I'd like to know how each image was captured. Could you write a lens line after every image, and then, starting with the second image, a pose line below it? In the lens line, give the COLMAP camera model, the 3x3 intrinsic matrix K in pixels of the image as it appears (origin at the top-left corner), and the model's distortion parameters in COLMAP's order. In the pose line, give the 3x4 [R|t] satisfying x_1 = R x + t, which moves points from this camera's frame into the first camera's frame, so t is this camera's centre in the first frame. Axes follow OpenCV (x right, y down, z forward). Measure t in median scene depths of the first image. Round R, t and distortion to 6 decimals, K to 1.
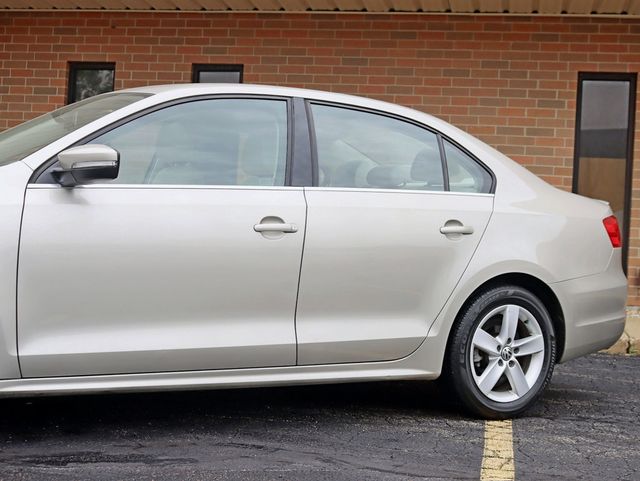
lens RADIAL K [[1002.2, 0, 318.6], [0, 1002.2, 228.7], [0, 0, 1]] dist [0.007689, -0.607960]
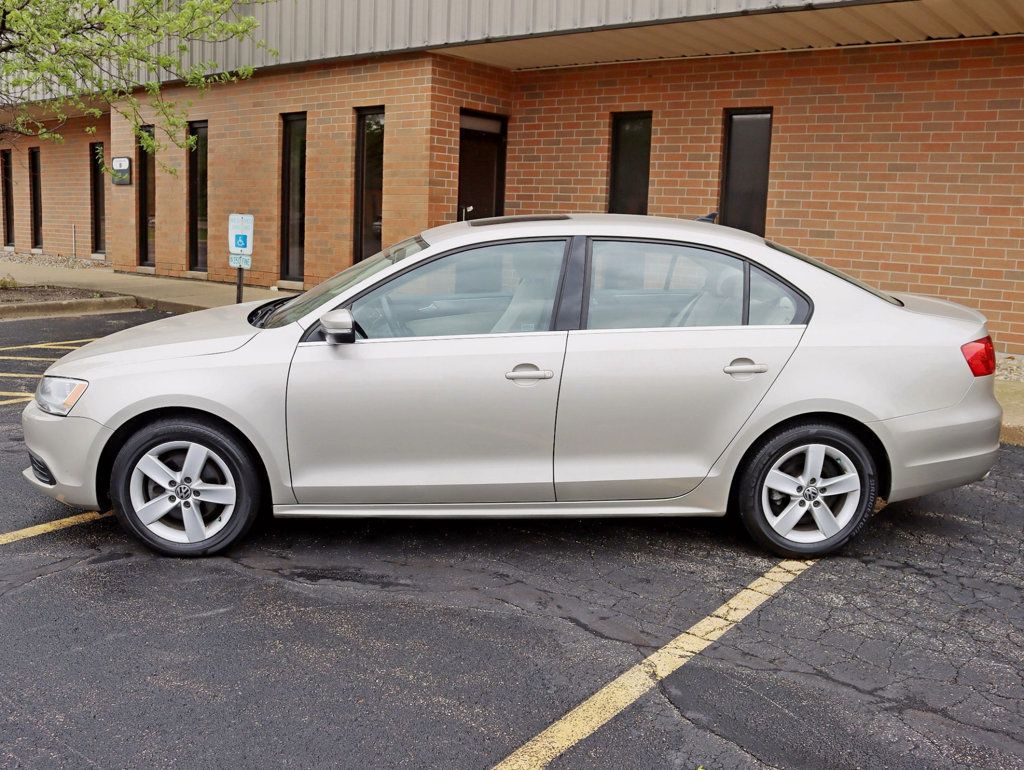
lens RADIAL K [[971.1, 0, 512.5], [0, 971.1, 352.0], [0, 0, 1]] dist [-0.150387, 0.122036]
pose [[0.887148, 0.038060, -0.459914, 0.356350], [0.024114, 0.991409, 0.128558, -0.135807], [0.460855, -0.125141, 0.878608, 0.088647]]
